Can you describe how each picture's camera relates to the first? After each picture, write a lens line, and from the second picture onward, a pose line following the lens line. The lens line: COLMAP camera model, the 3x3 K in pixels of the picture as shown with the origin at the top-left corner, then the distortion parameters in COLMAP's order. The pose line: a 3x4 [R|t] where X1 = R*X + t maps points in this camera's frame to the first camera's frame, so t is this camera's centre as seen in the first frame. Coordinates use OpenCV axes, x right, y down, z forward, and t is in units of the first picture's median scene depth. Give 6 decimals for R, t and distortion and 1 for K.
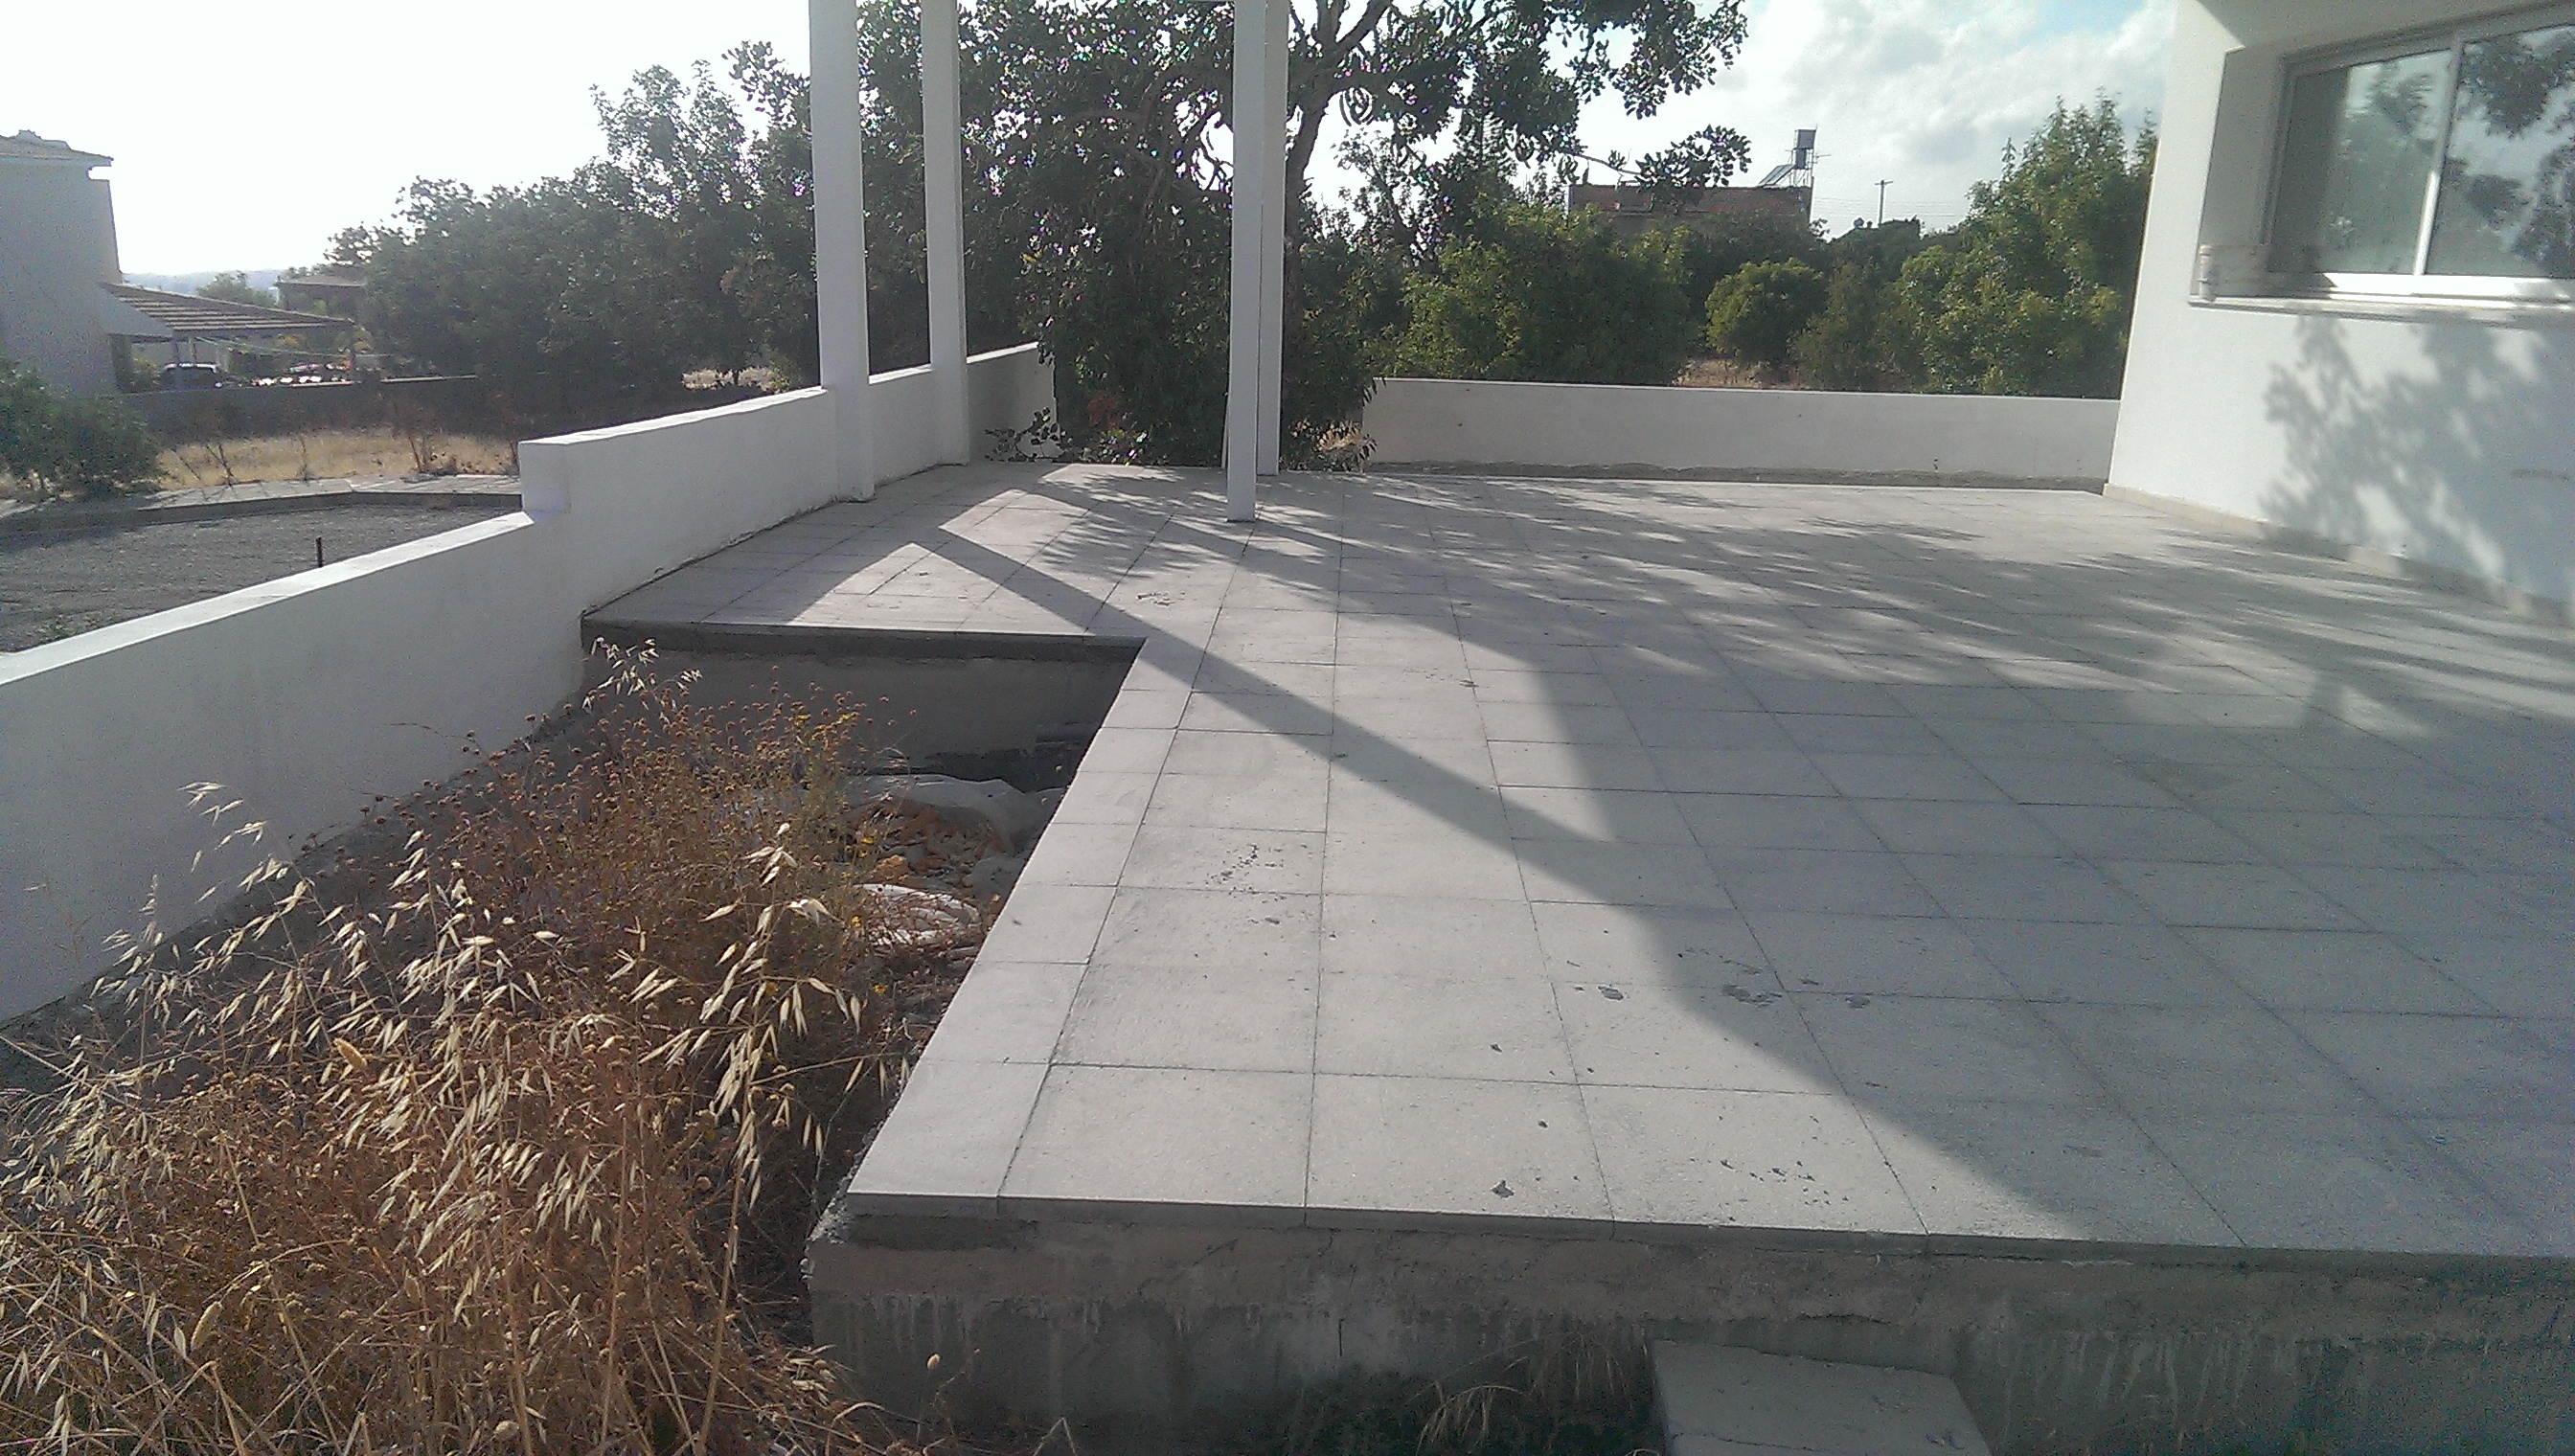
lens RADIAL K [[2106.3, 0, 1252.9], [0, 2106.3, 860.0], [0, 0, 1]] dist [0.010473, 0.000253]
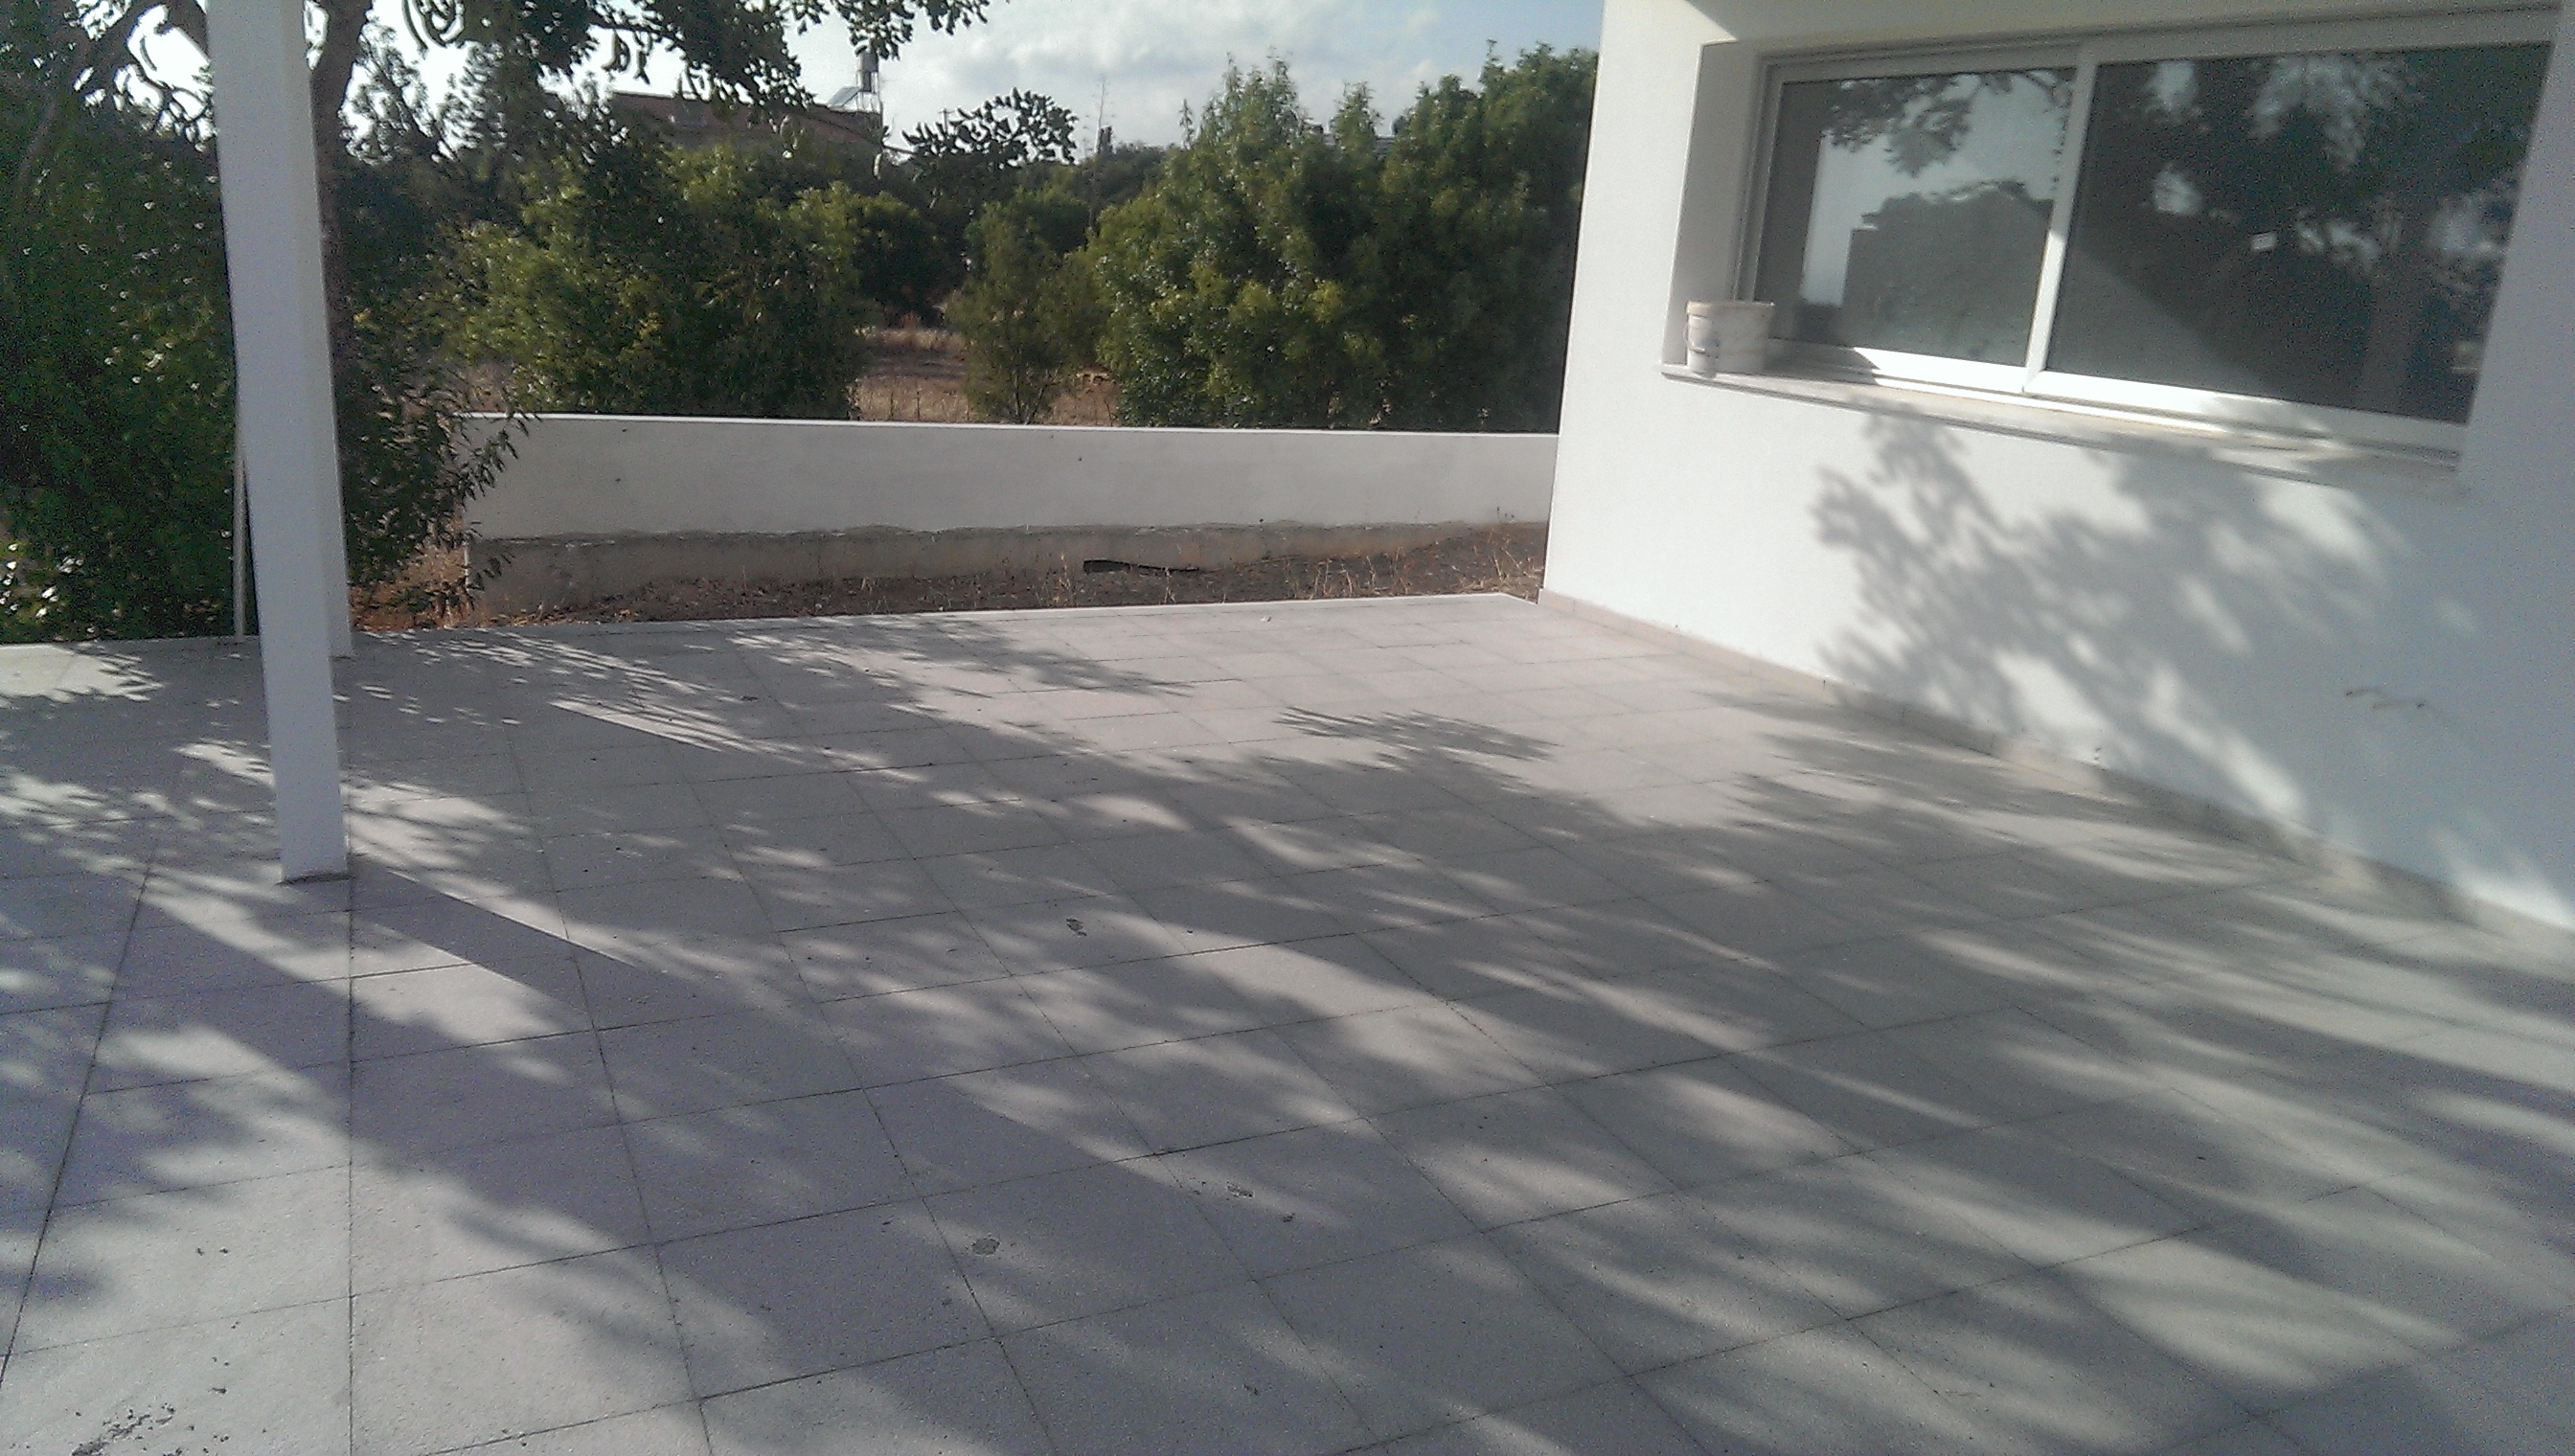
lens RADIAL K [[1858.4, 0, 1298.7], [0, 1858.4, 730.7], [0, 0, 1]] dist [0.104812, -0.151096]
pose [[0.874733, -0.101357, 0.473888, -0.008921], [0.091319, 0.994839, 0.044218, -0.162623], [-0.475924, 0.004596, 0.879474, 0.430386]]
